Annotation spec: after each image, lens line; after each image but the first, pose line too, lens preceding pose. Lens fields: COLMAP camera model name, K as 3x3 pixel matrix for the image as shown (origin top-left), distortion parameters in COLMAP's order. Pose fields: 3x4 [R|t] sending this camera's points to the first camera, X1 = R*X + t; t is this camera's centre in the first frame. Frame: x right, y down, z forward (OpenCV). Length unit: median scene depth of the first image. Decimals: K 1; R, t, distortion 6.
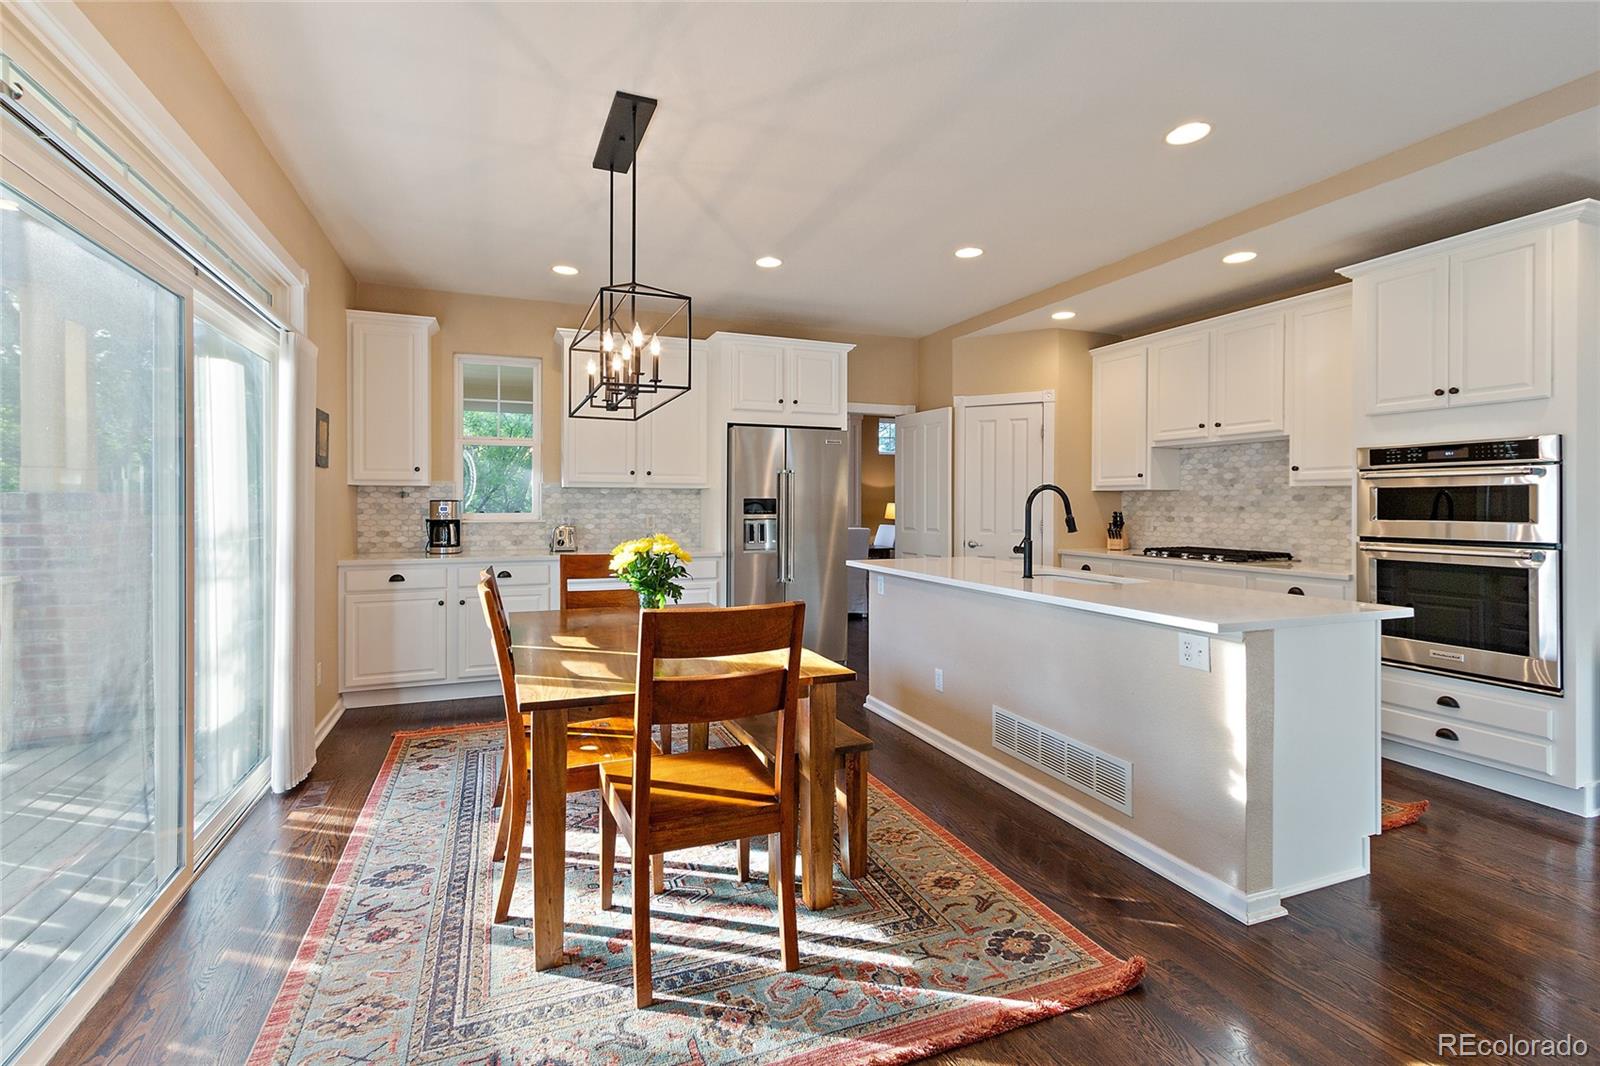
lens RADIAL K [[731.2, 0, 790.0], [0, 731.2, 498.6], [0, 0, 1]] dist [0.000034, -0.000393]
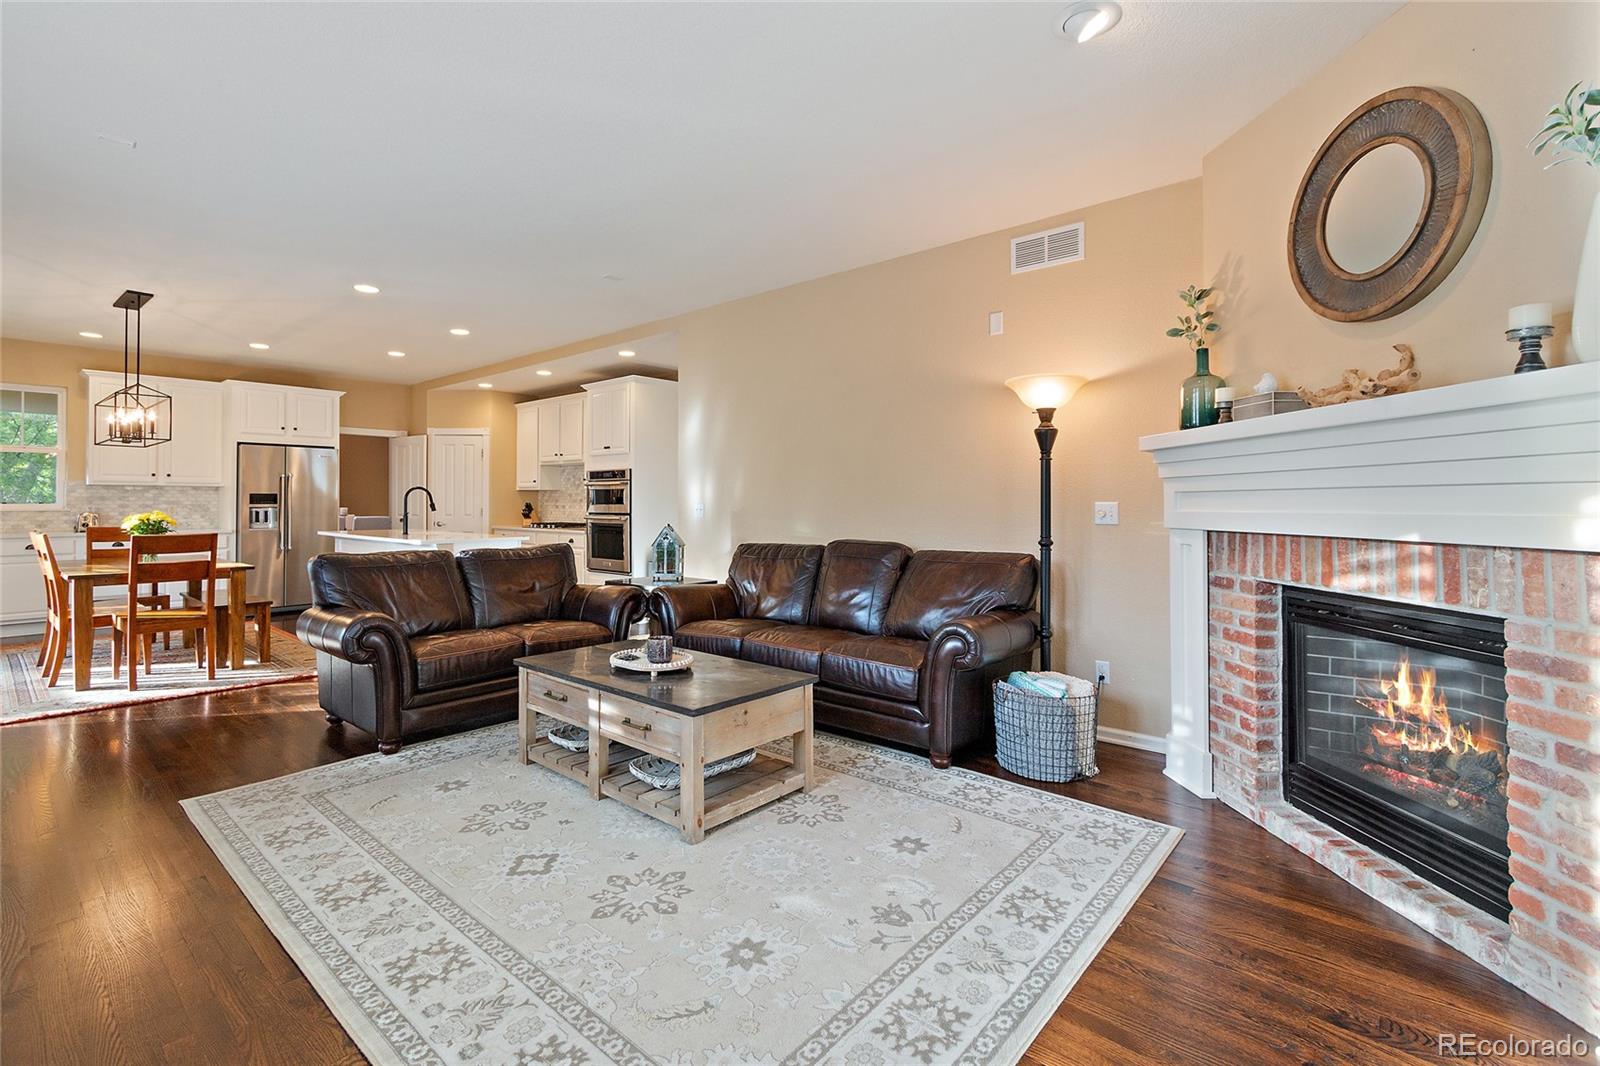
lens RADIAL K [[731.2, 0, 790.0], [0, 731.2, 498.6], [0, 0, 1]] dist [0.000034, -0.000393]
pose [[0.892040, 0.002663, 0.451949, 0.240865], [-0.002879, 0.999996, -0.000208, 0.007105], [-0.451948, -0.001116, 0.892044, -0.804422]]
